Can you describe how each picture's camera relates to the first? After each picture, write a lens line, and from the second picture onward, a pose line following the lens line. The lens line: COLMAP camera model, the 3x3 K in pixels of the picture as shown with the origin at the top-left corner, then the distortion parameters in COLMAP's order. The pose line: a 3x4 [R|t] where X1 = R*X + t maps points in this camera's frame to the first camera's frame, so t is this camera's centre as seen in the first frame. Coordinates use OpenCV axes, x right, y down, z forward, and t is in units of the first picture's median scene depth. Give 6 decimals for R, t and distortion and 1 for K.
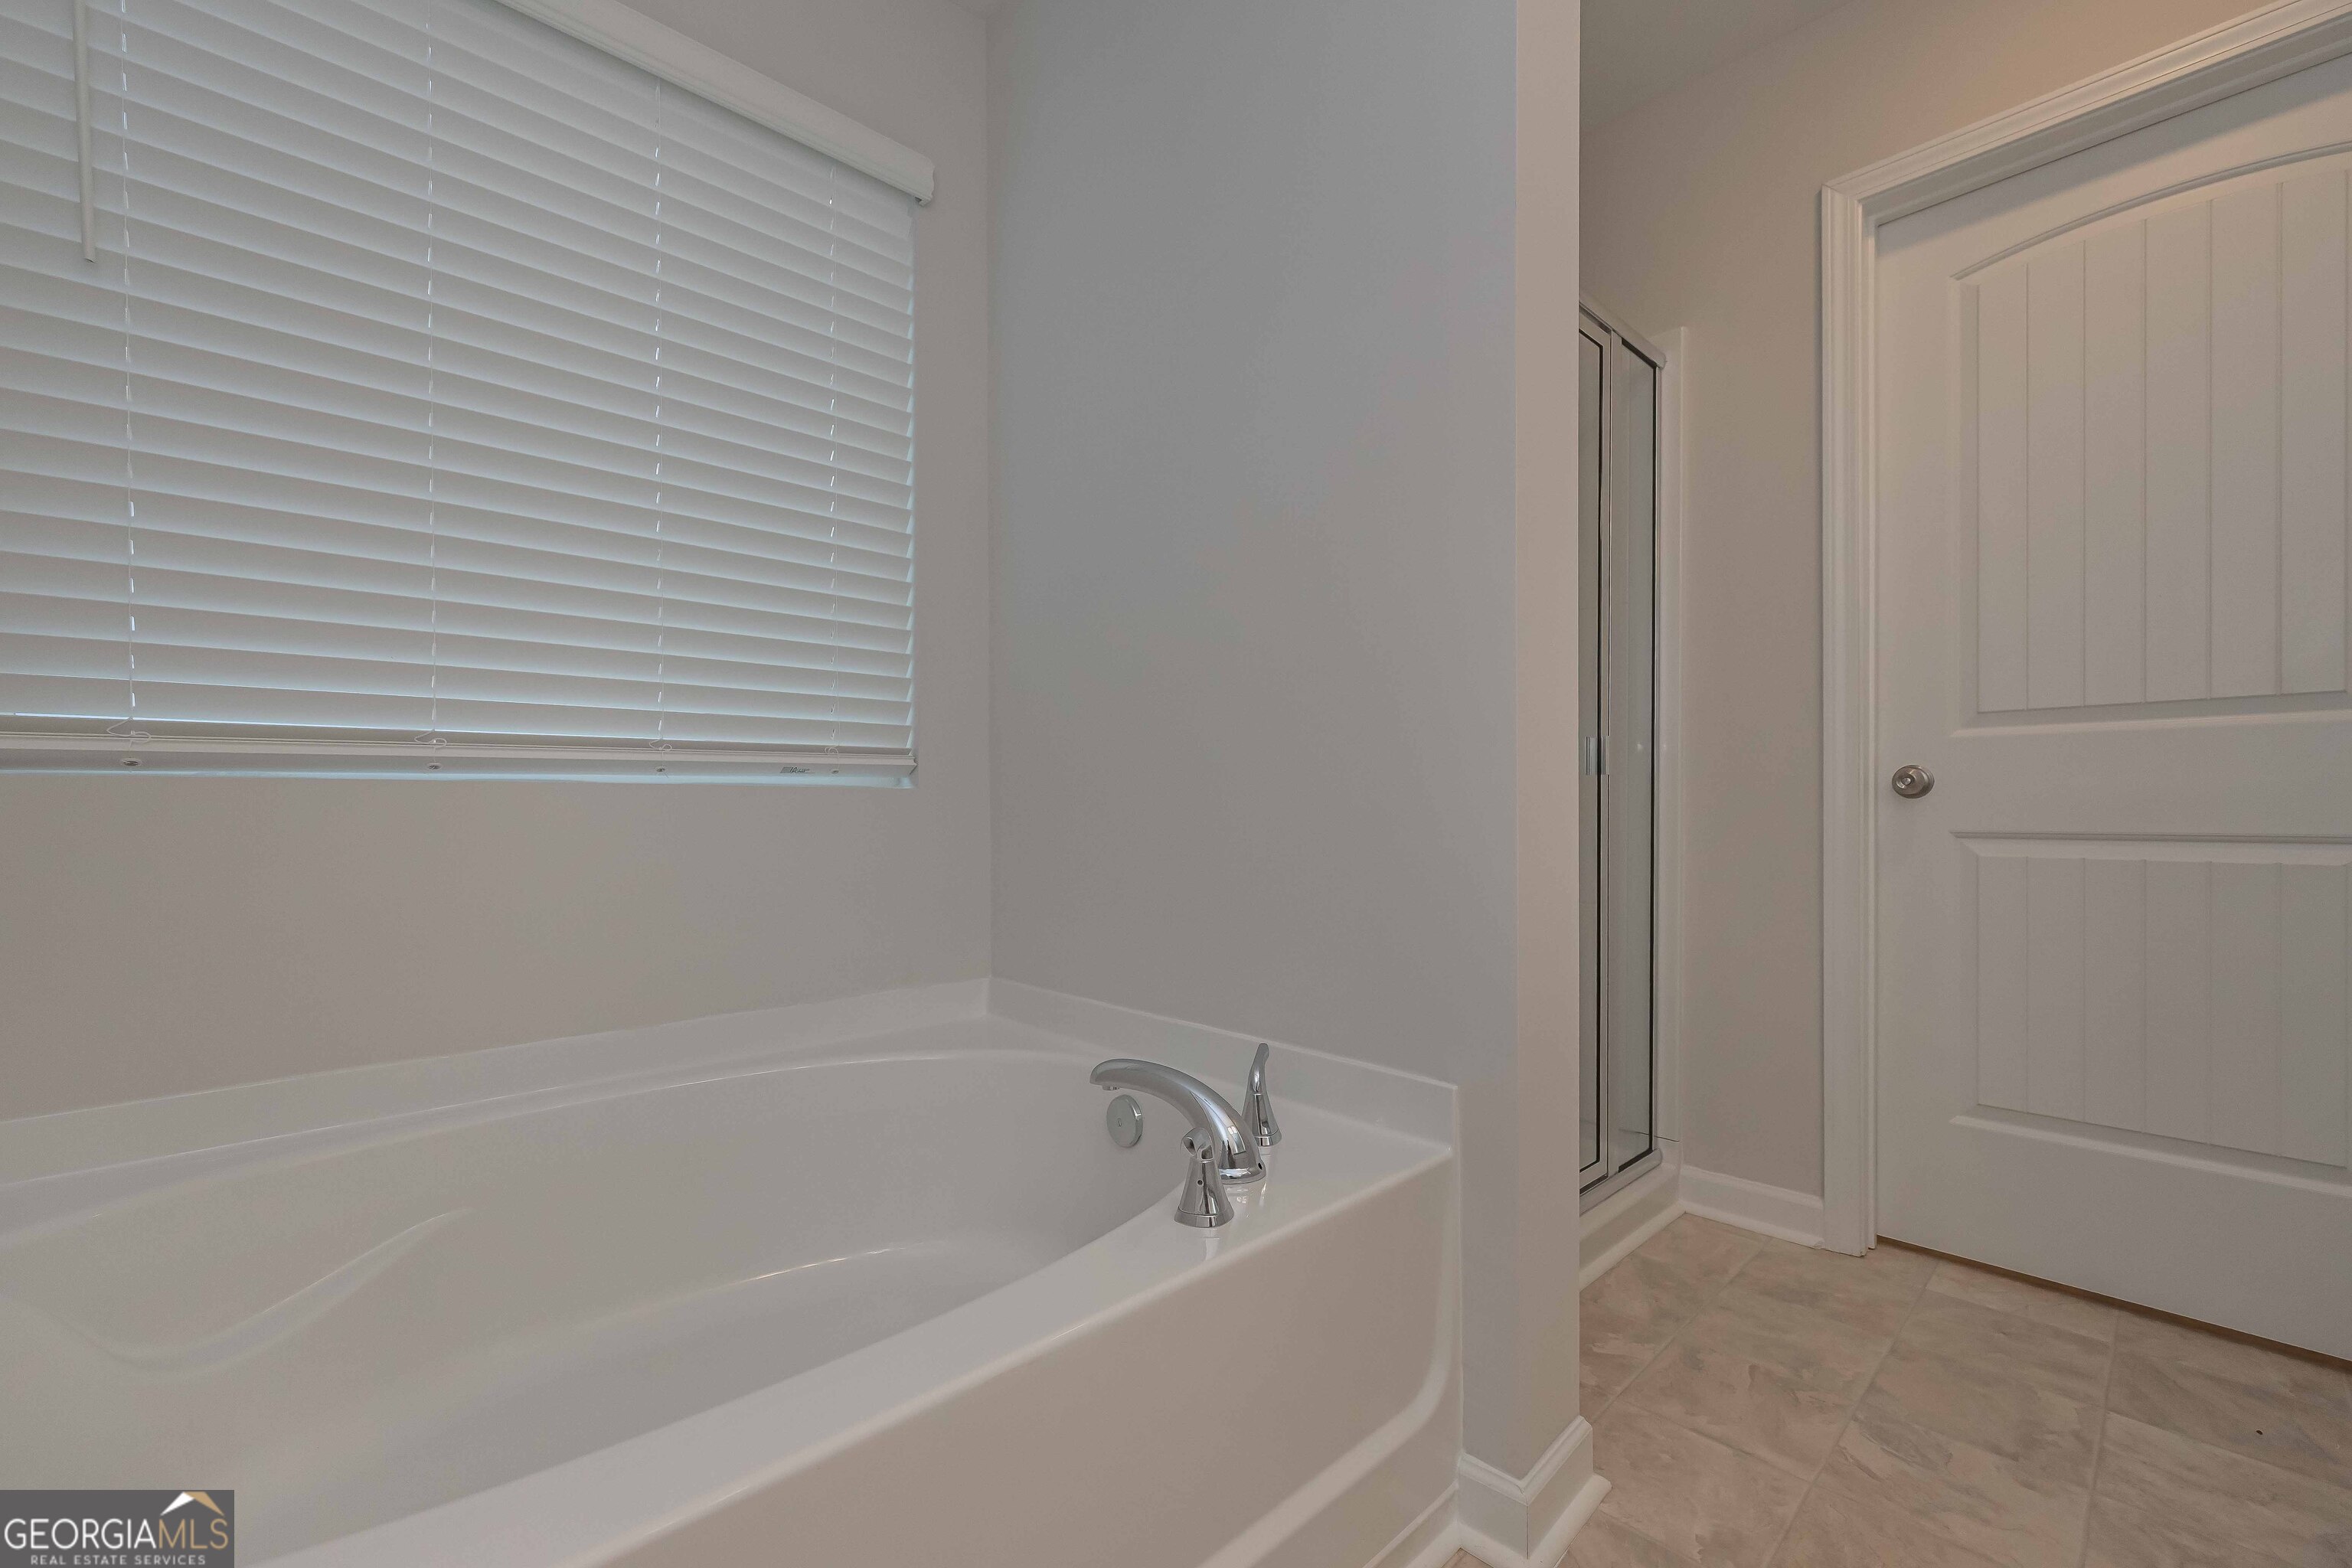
lens RADIAL K [[966.7, 0, 1157.1], [0, 966.7, 809.1], [0, 0, 1]] dist [-0.003021, 0.001730]
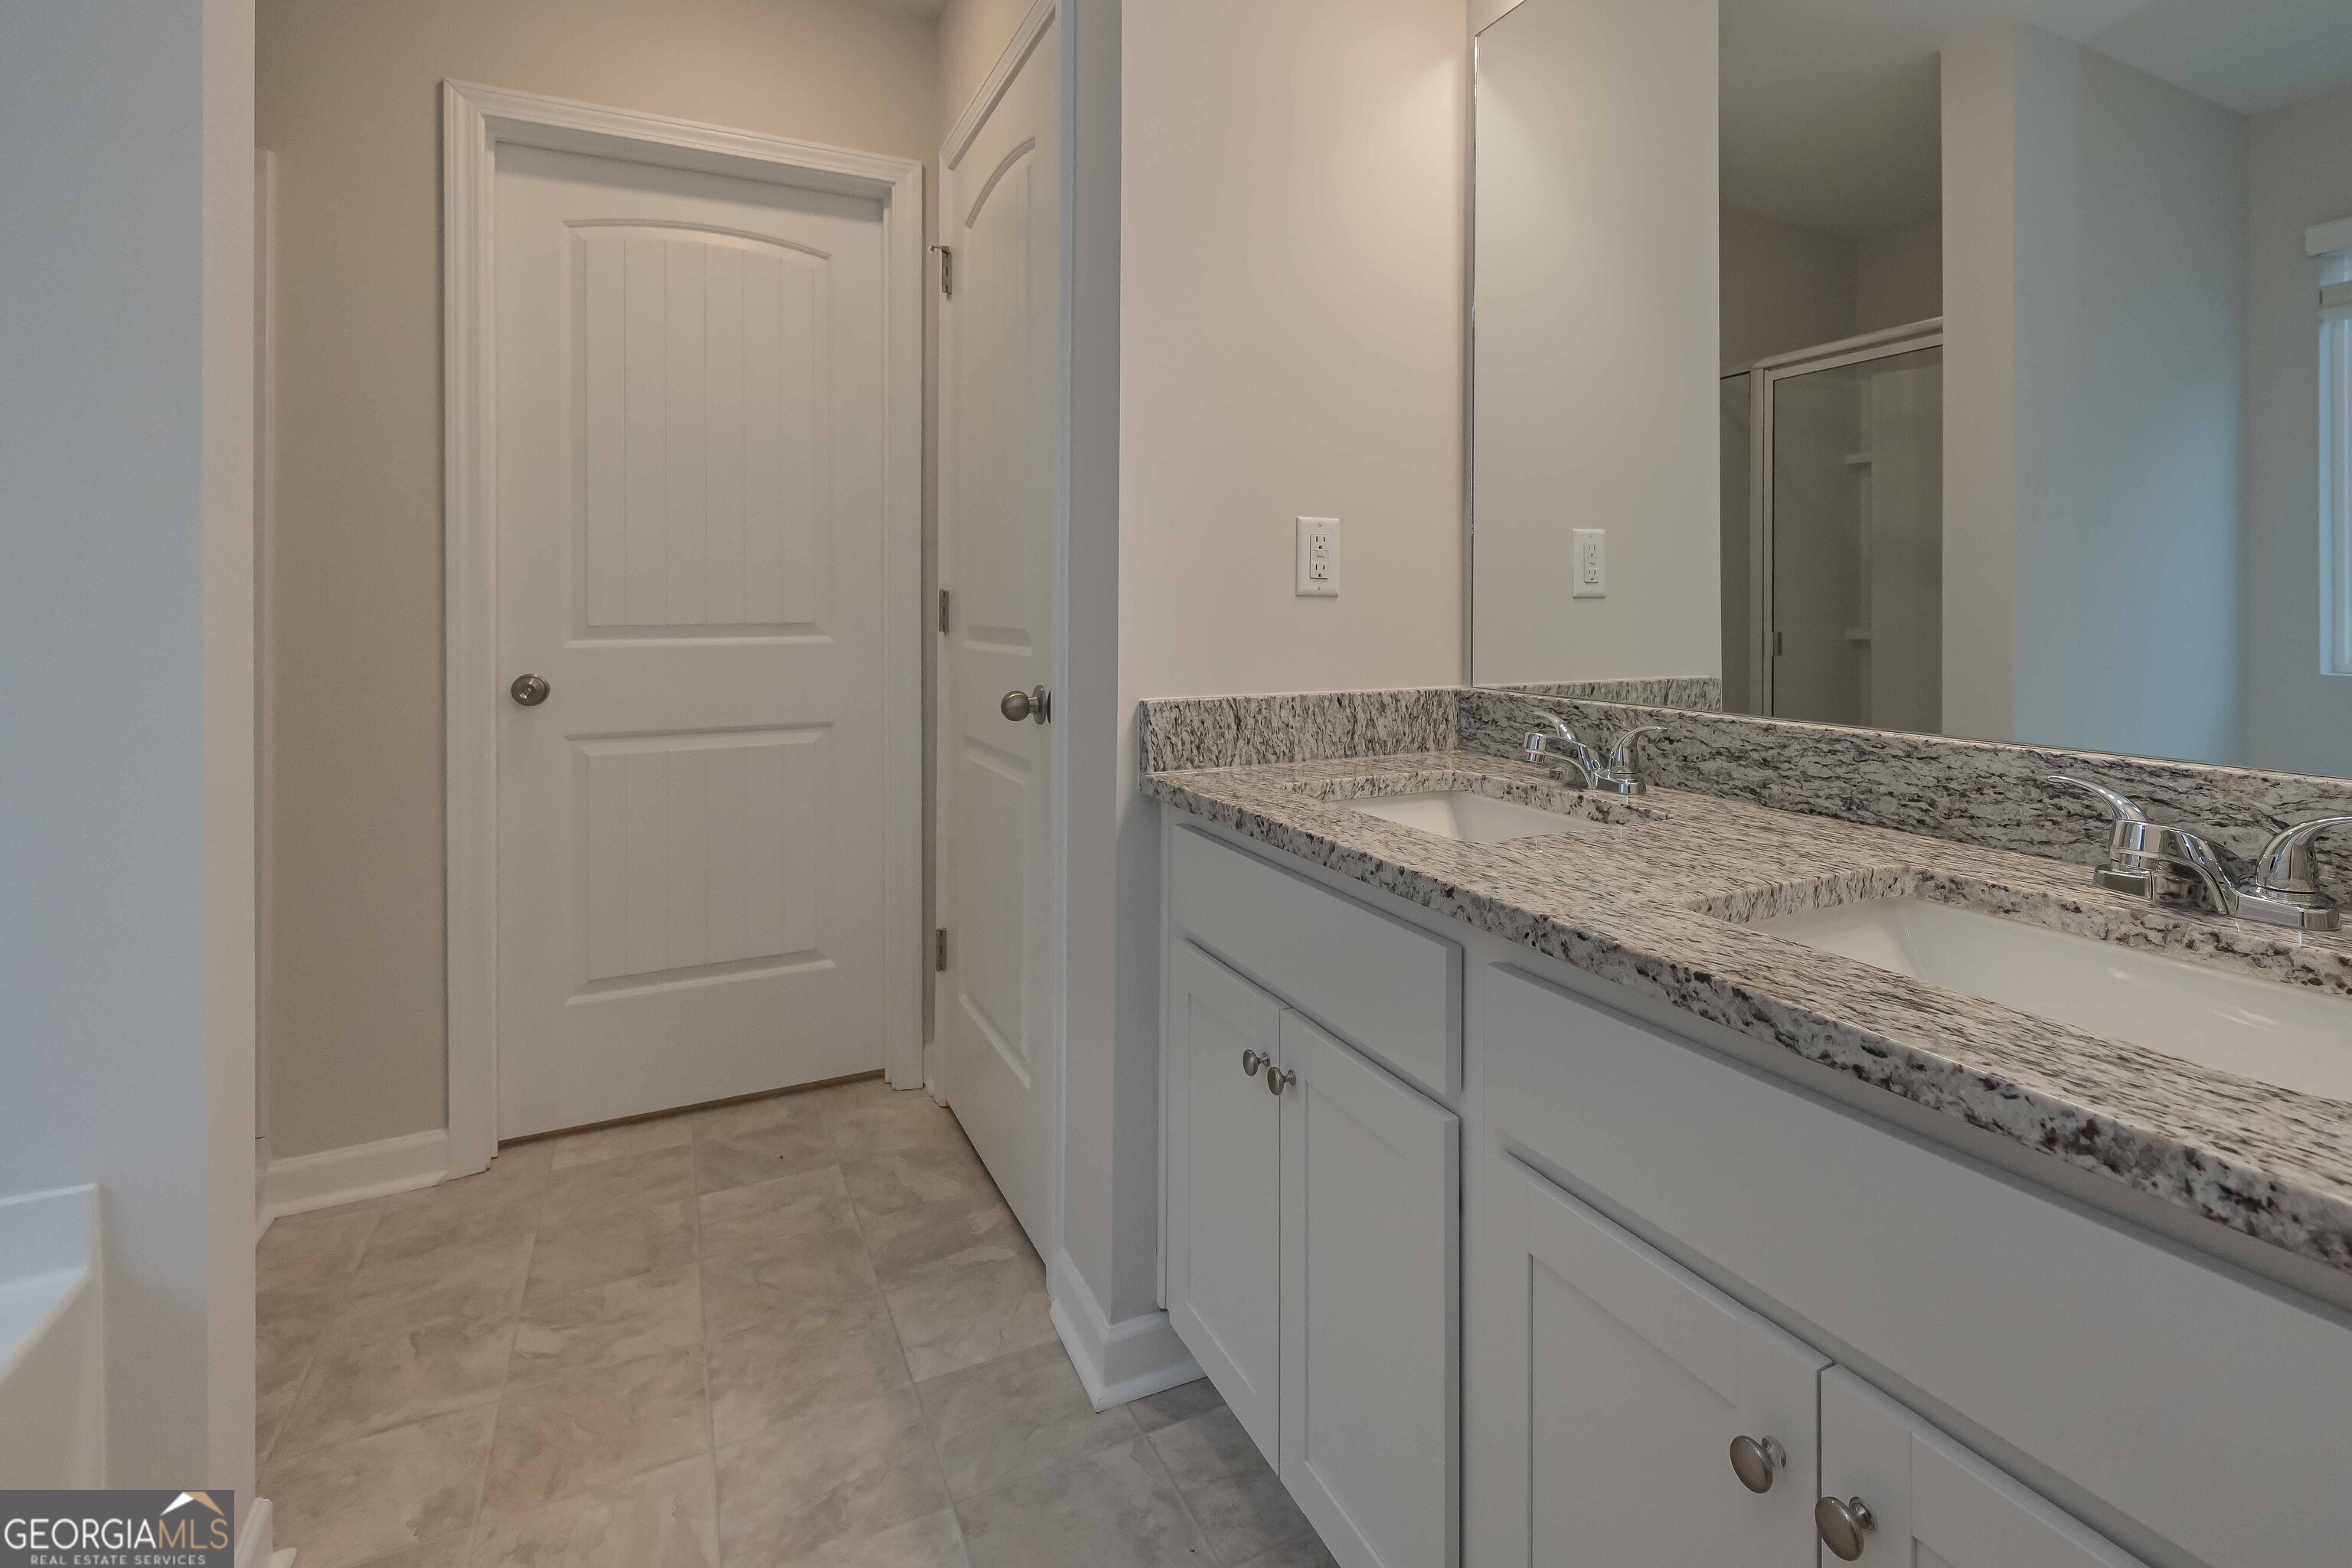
lens RADIAL K [[1193.0, 0, 1325.8], [0, 1193.0, 585.1], [0, 0, 1]] dist [-0.001718, 0.001127]
pose [[0.234224, 0.005279, 0.972168, -0.324353], [0.009349, 0.999927, -0.007682, -0.148775], [-0.972138, 0.010888, 0.234157, -0.165950]]
